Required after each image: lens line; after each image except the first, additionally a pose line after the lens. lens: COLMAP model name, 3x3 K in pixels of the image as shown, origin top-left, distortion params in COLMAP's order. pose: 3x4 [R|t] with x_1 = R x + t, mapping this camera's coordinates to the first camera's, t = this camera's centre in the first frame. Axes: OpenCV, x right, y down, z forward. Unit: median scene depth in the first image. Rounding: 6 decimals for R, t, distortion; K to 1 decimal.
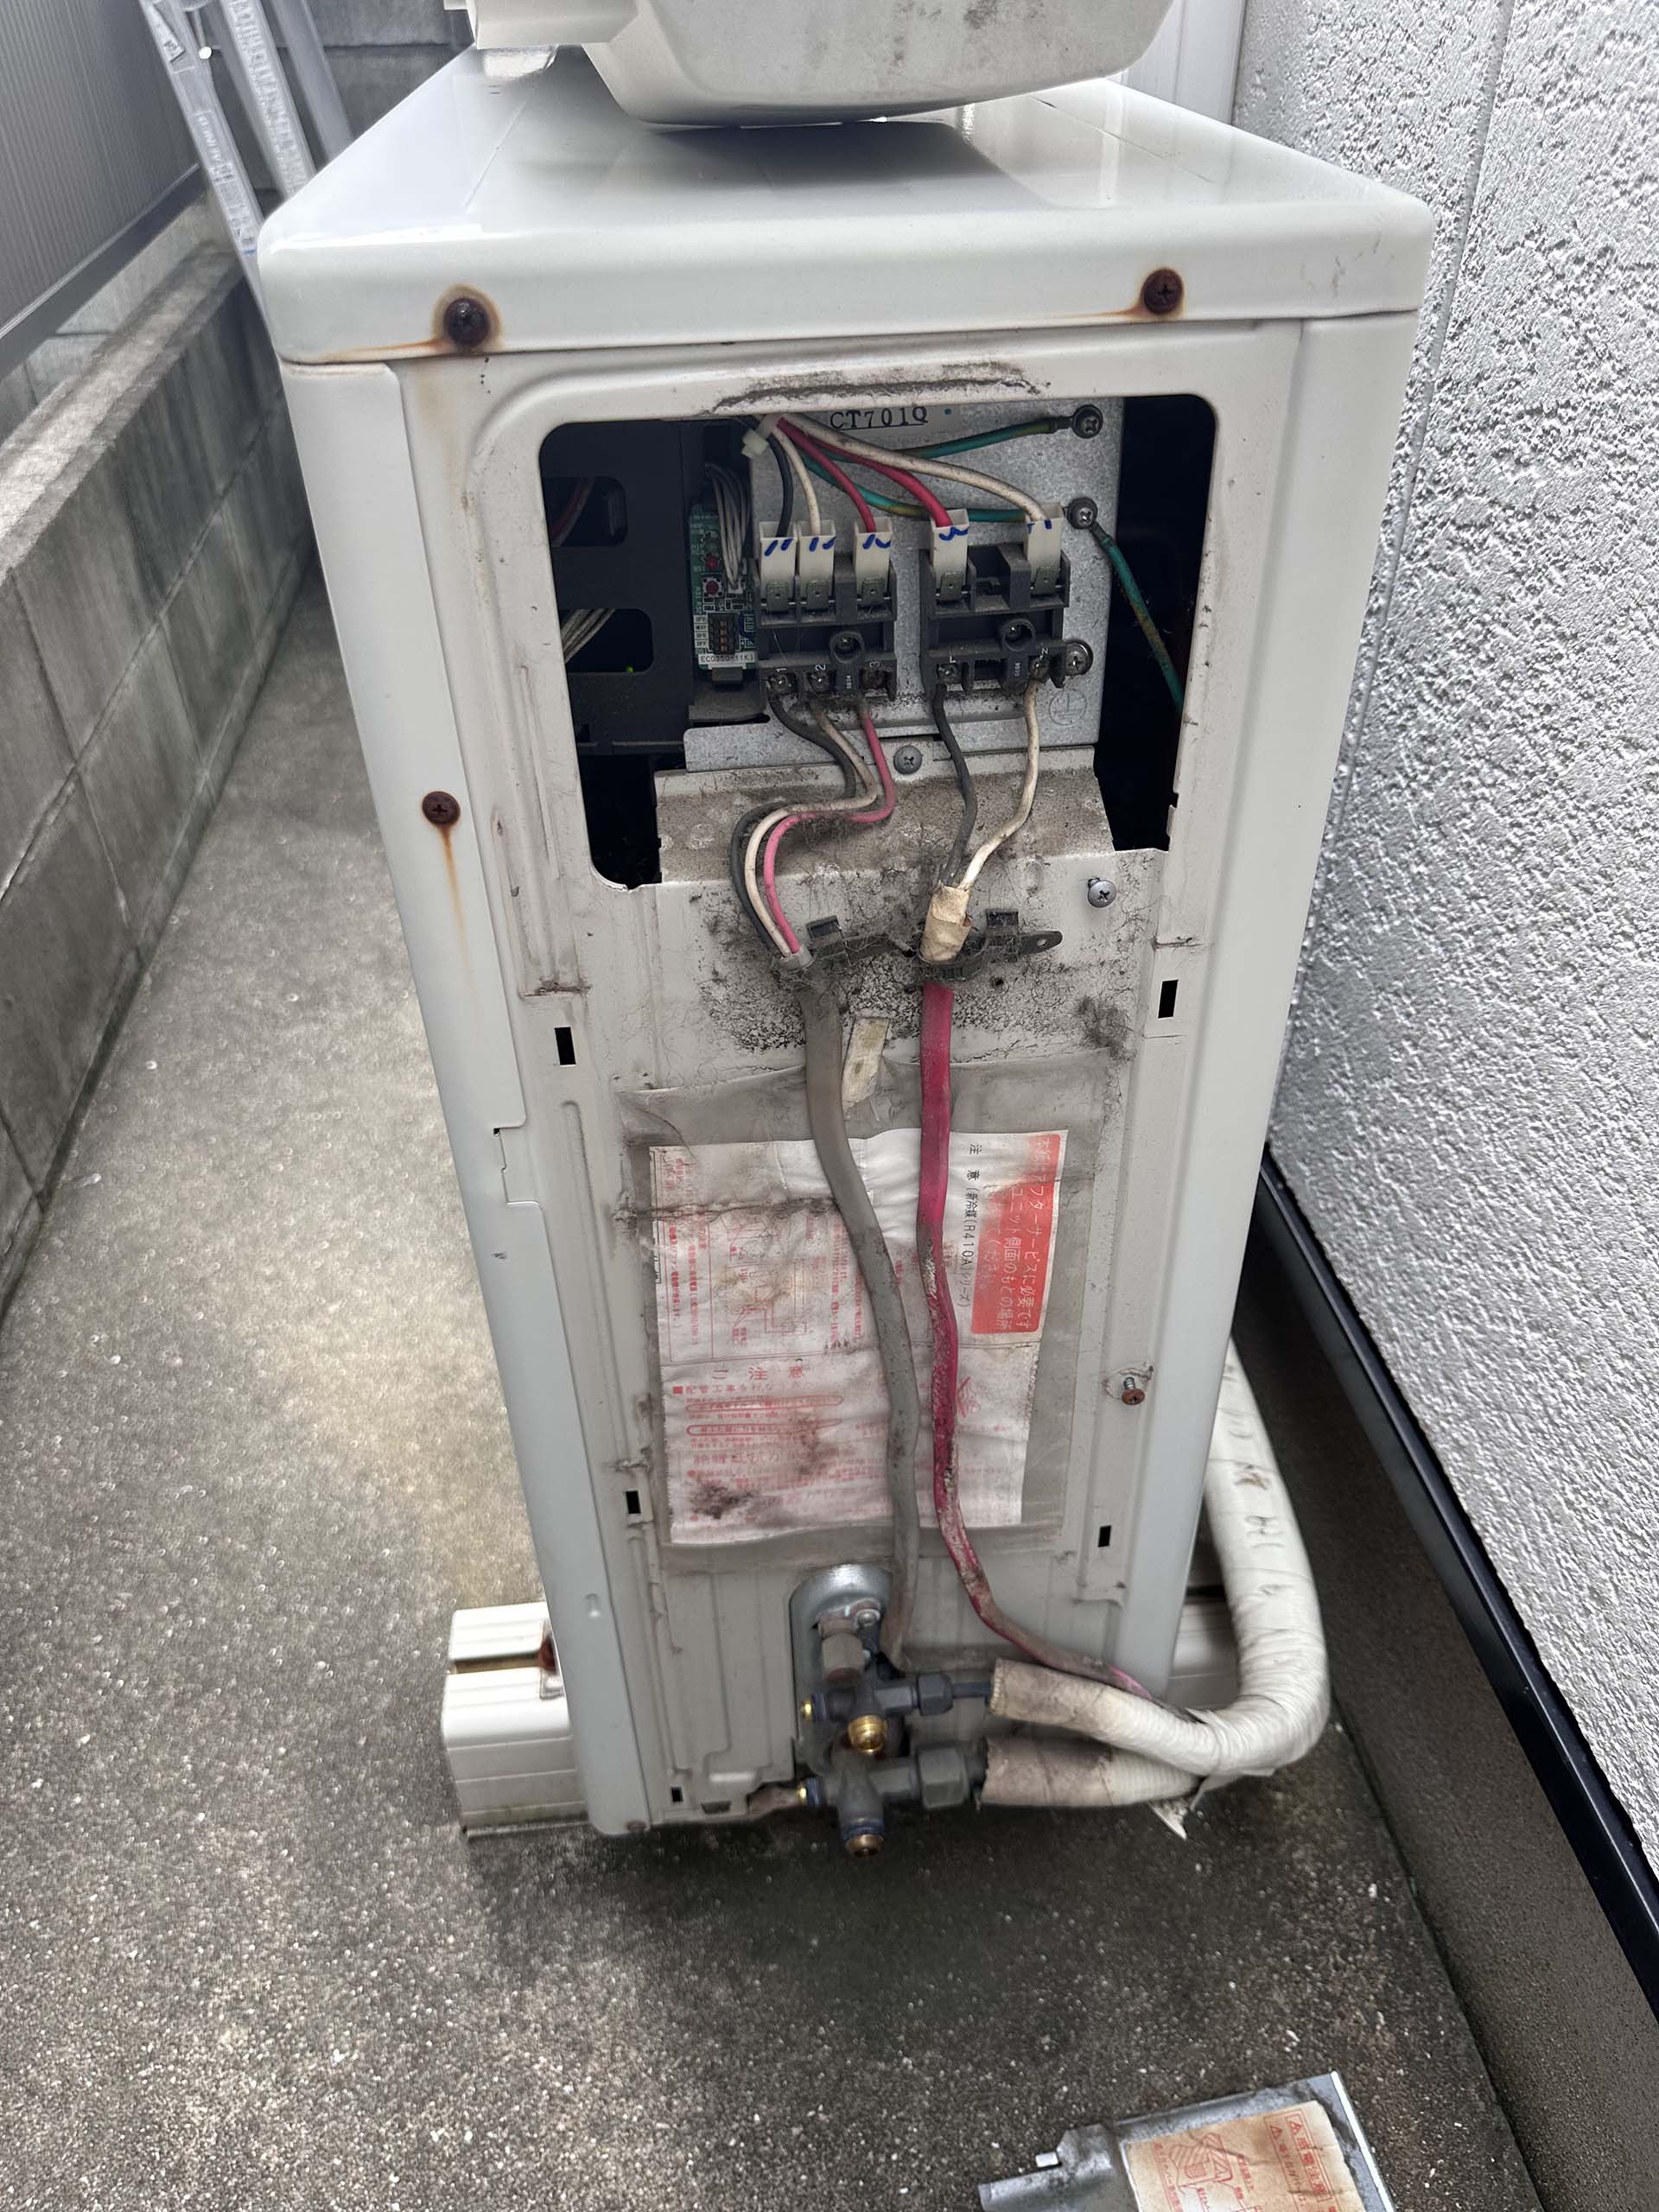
lens RADIAL K [[1592.4, 0, 844.3], [0, 1592.4, 1100.1], [0, 0, 1]] dist [0.001031, -0.013076]
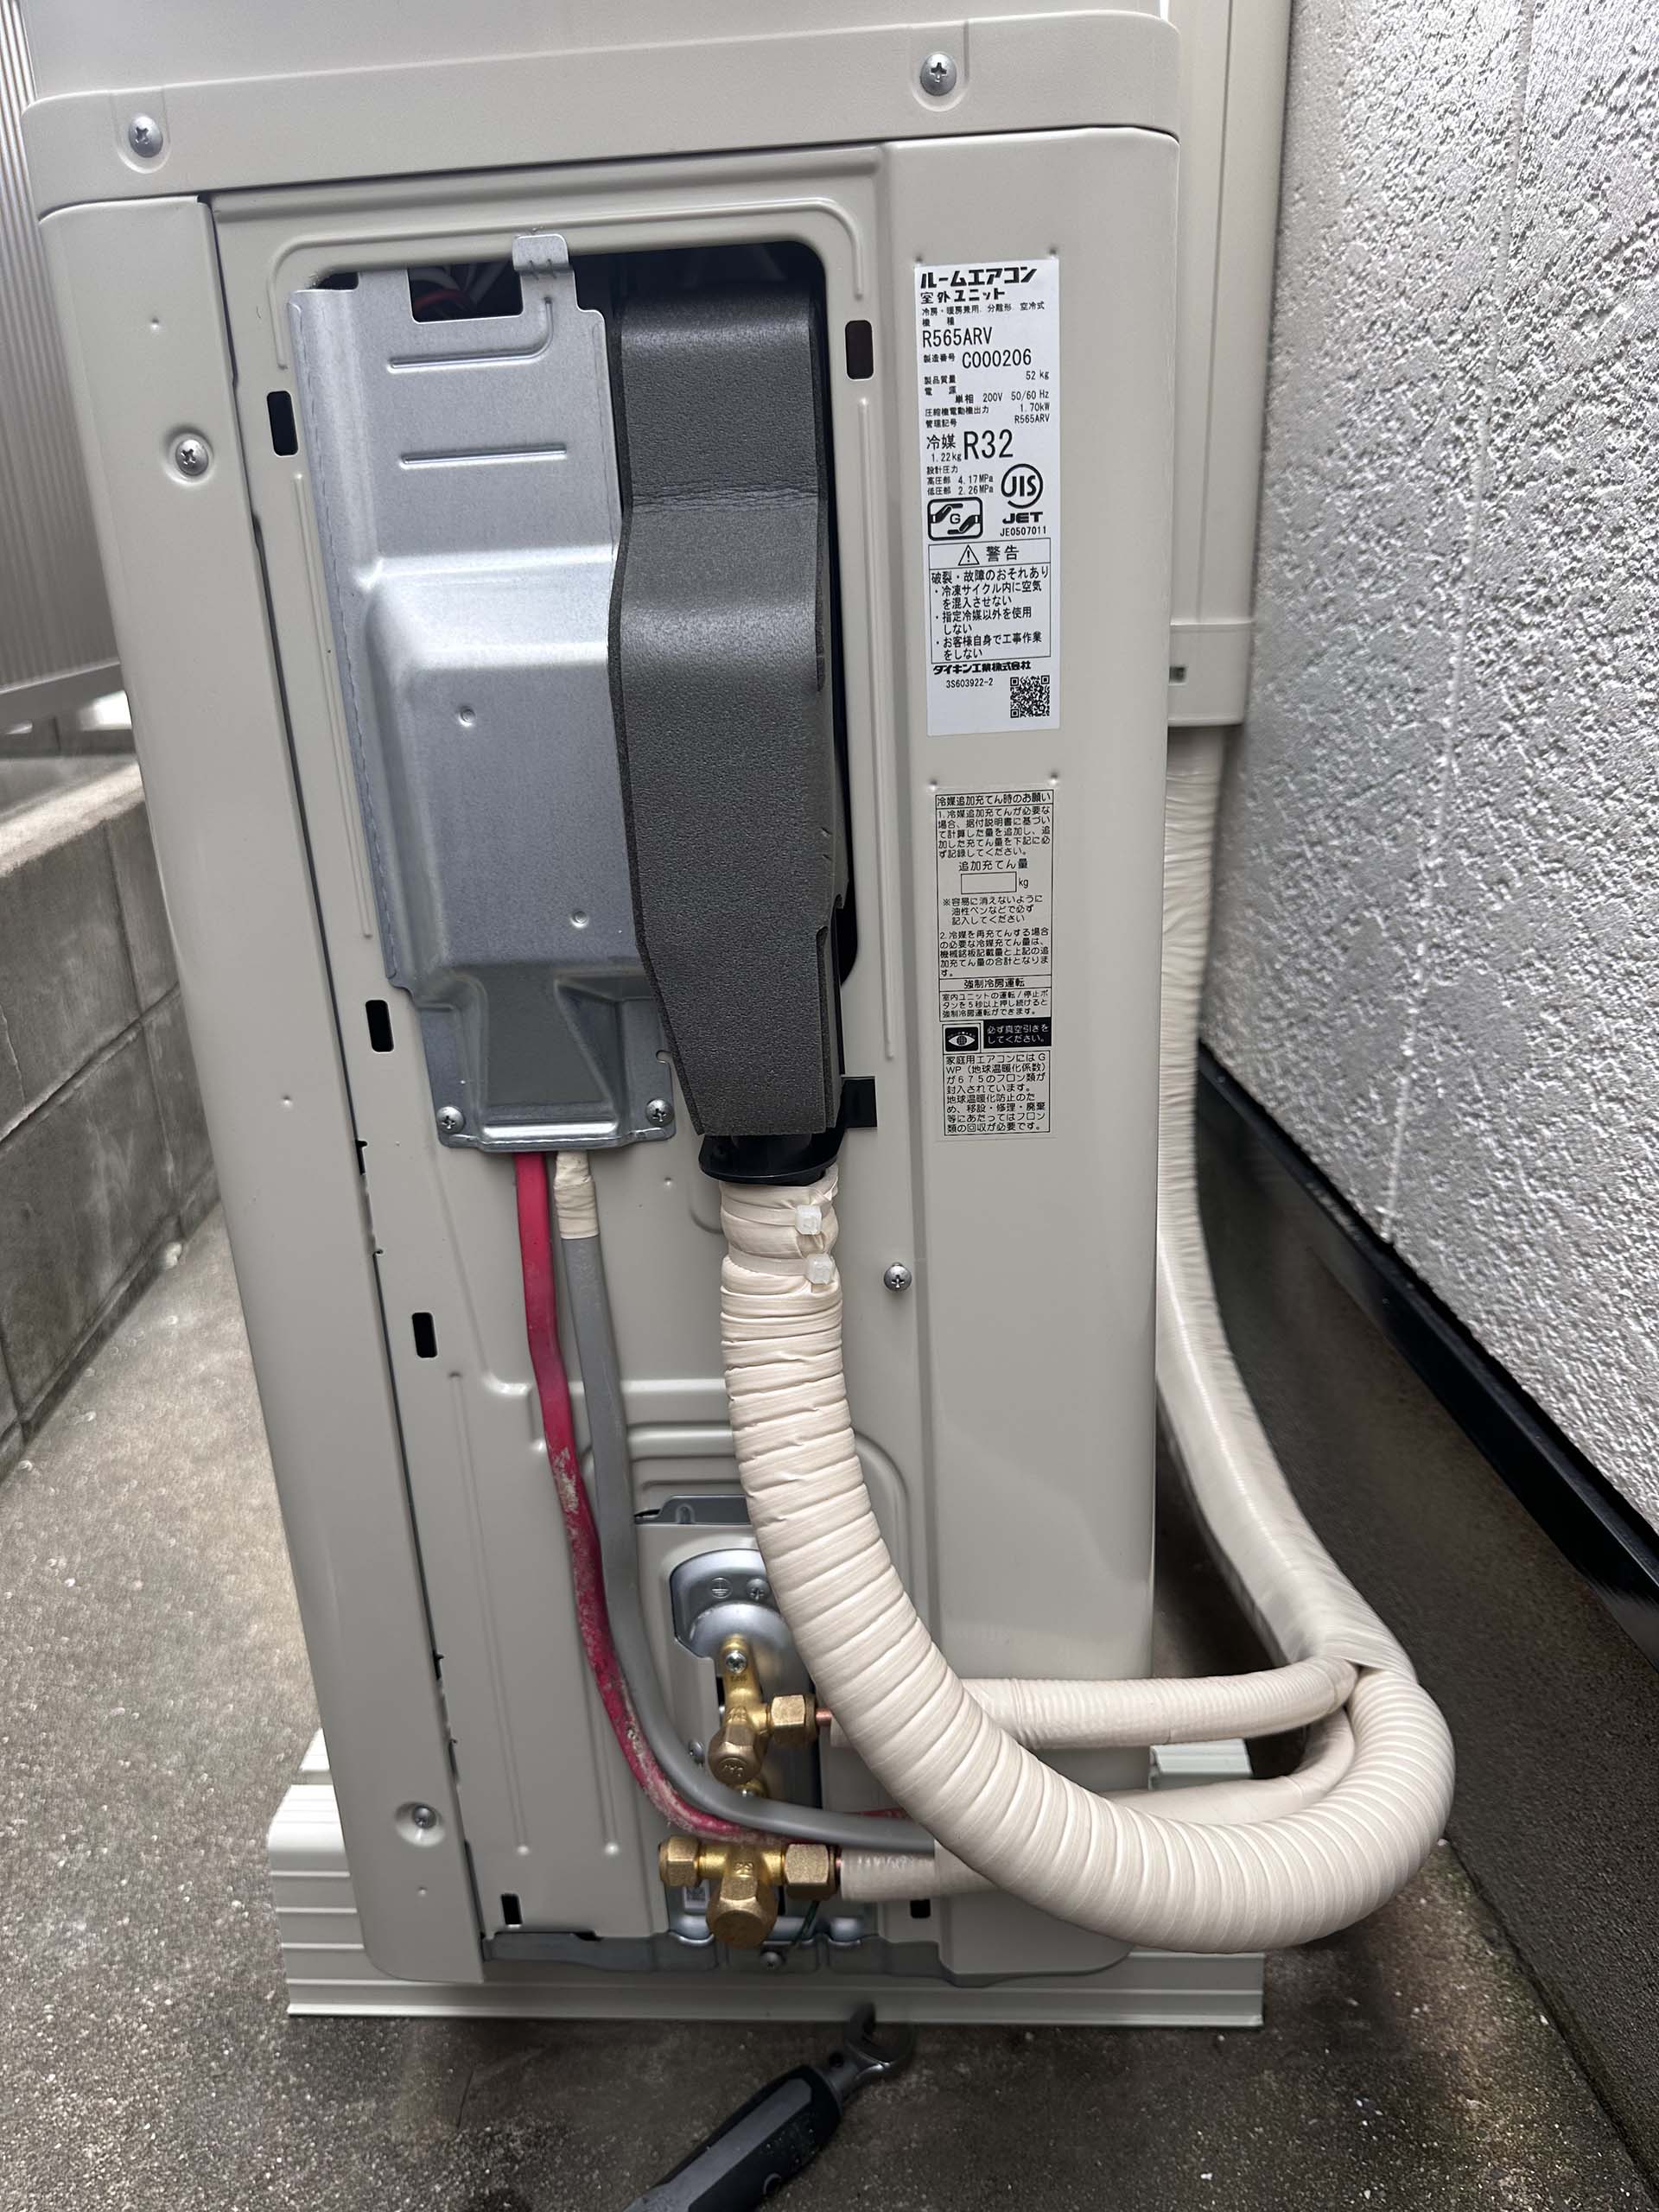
lens RADIAL K [[1601.9, 0, 836.1], [0, 1601.9, 1113.2], [0, 0, 1]] dist [-0.010484, -0.001066]
pose [[0.998146, 0.003329, -0.060779, 0.022201], [-0.020913, 0.956478, -0.291055, 0.215006], [0.057165, 0.291787, 0.954774, 0.142643]]
